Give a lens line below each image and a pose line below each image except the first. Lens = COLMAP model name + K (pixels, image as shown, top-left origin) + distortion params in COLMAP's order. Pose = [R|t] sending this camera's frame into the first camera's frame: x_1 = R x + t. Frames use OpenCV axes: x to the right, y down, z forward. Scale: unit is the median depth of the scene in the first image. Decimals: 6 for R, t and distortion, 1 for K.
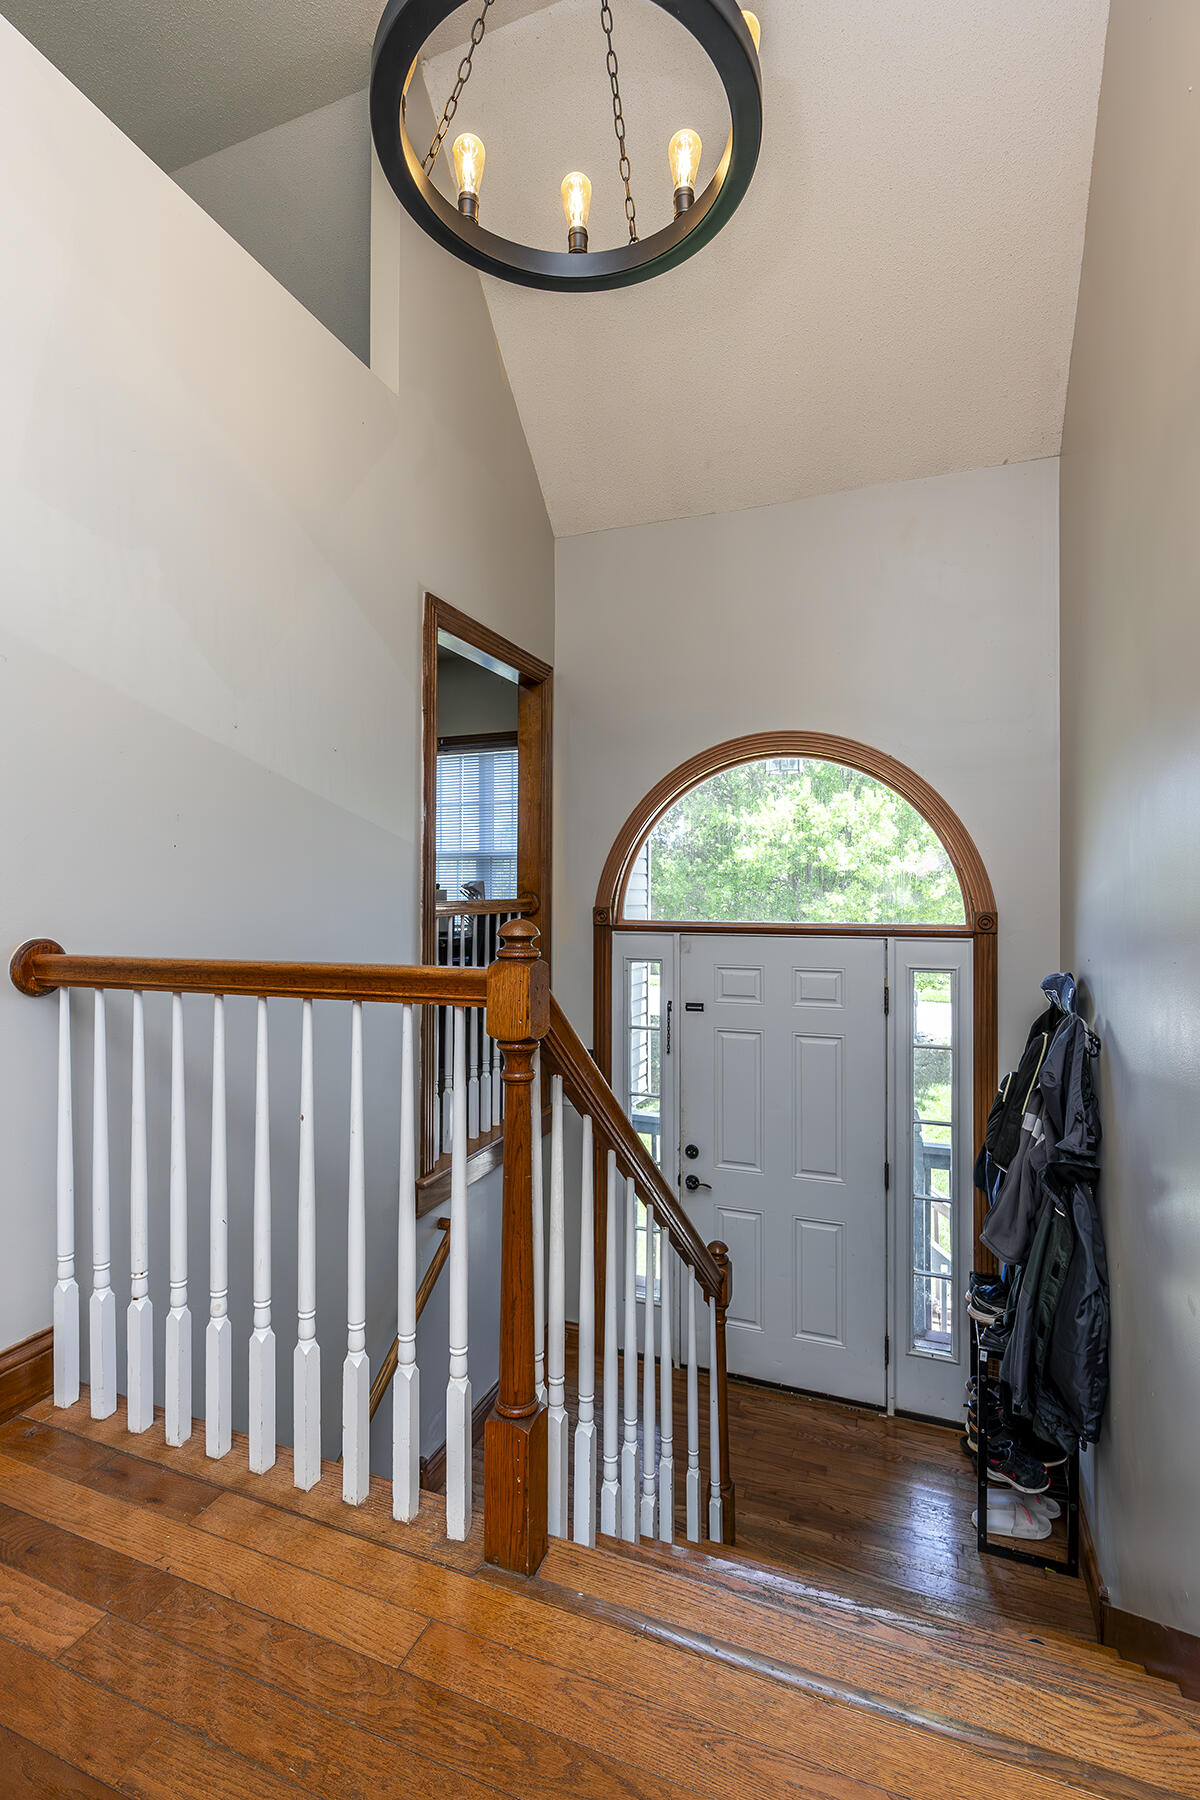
lens RADIAL K [[832.0, 0, 600.0], [0, 832.0, 898.0], [0, 0, 1]] dist [-0.007088, 0.003348]
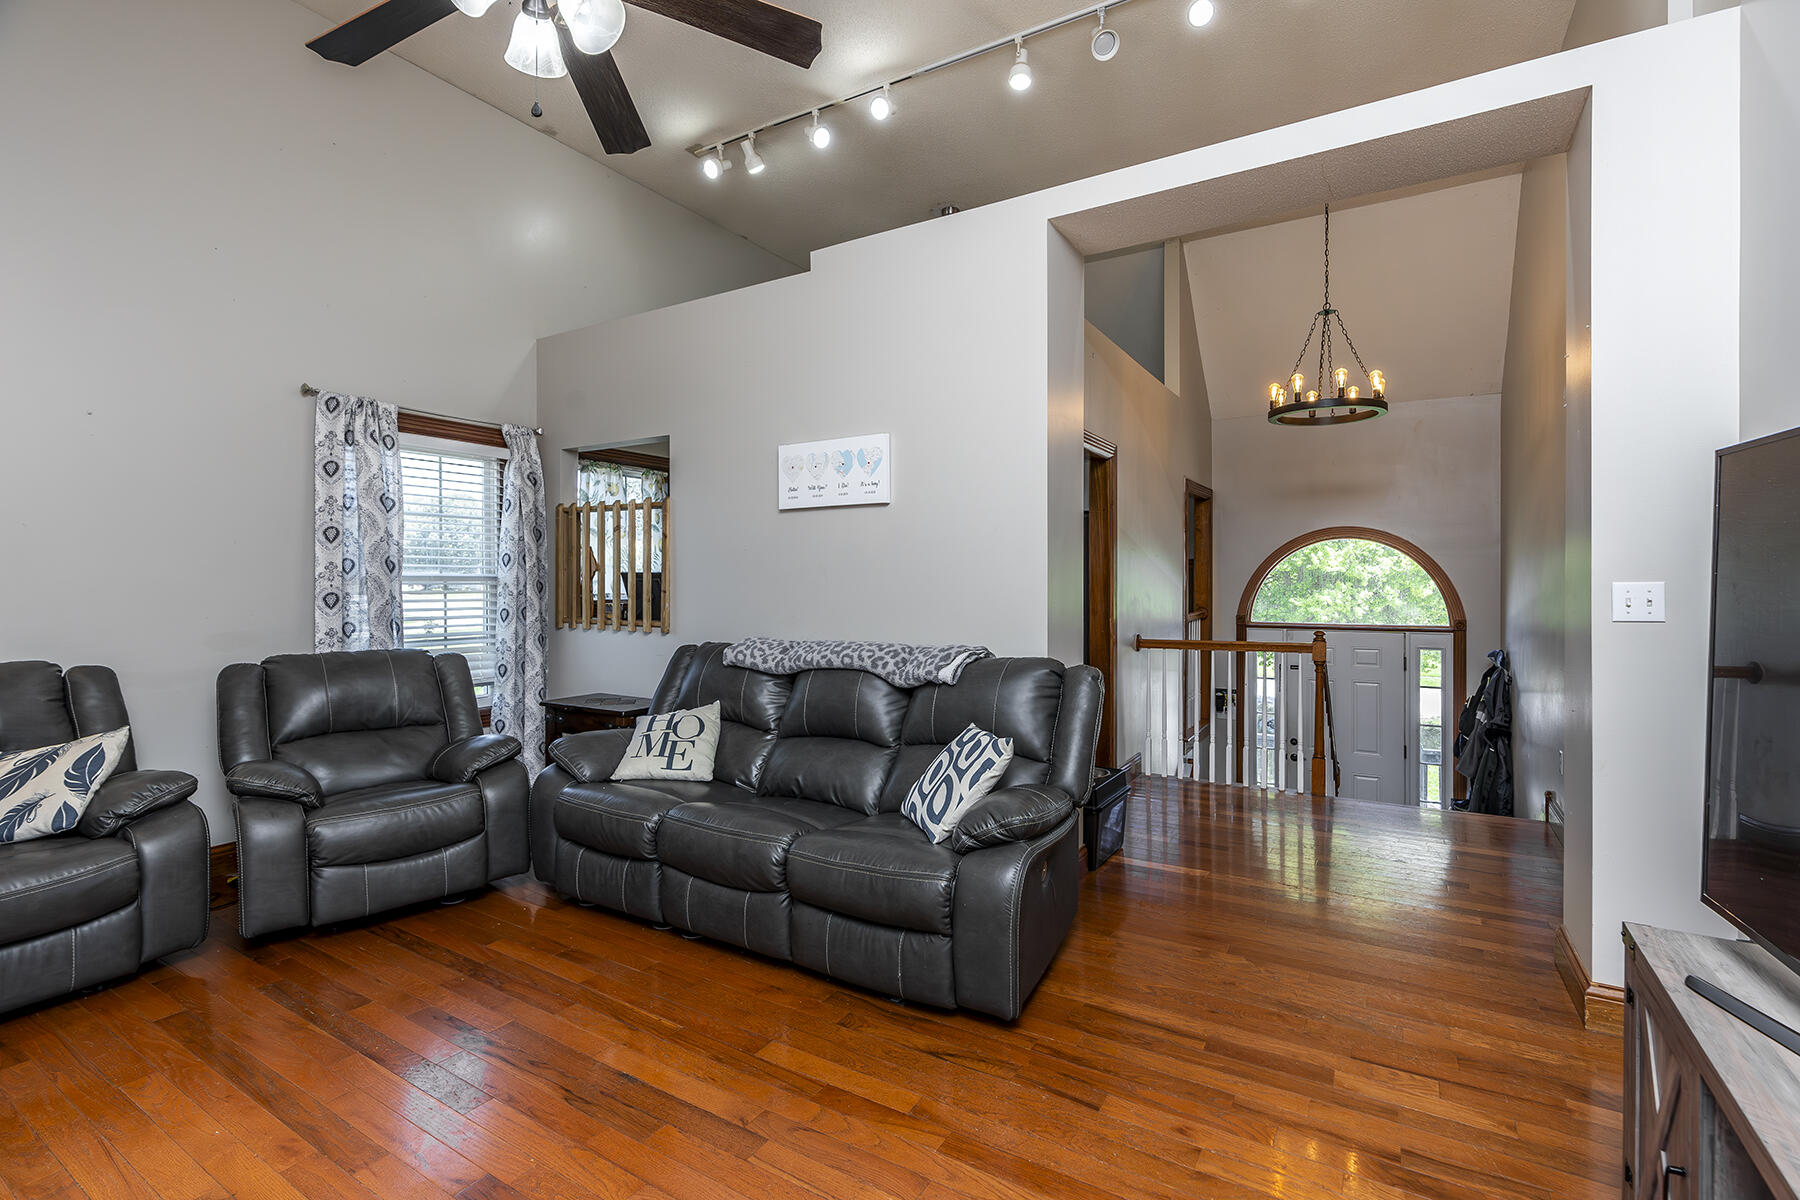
lens RADIAL K [[832.0, 0, 894.3], [0, 832.0, 602.5], [0, 0, 1]] dist [-0.007088, 0.003348]
pose [[0.983312, -0.005416, -0.181845, -0.550311], [0.007981, 0.999879, 0.013376, -0.067758], [0.181751, -0.014604, 0.983236, -1.303192]]
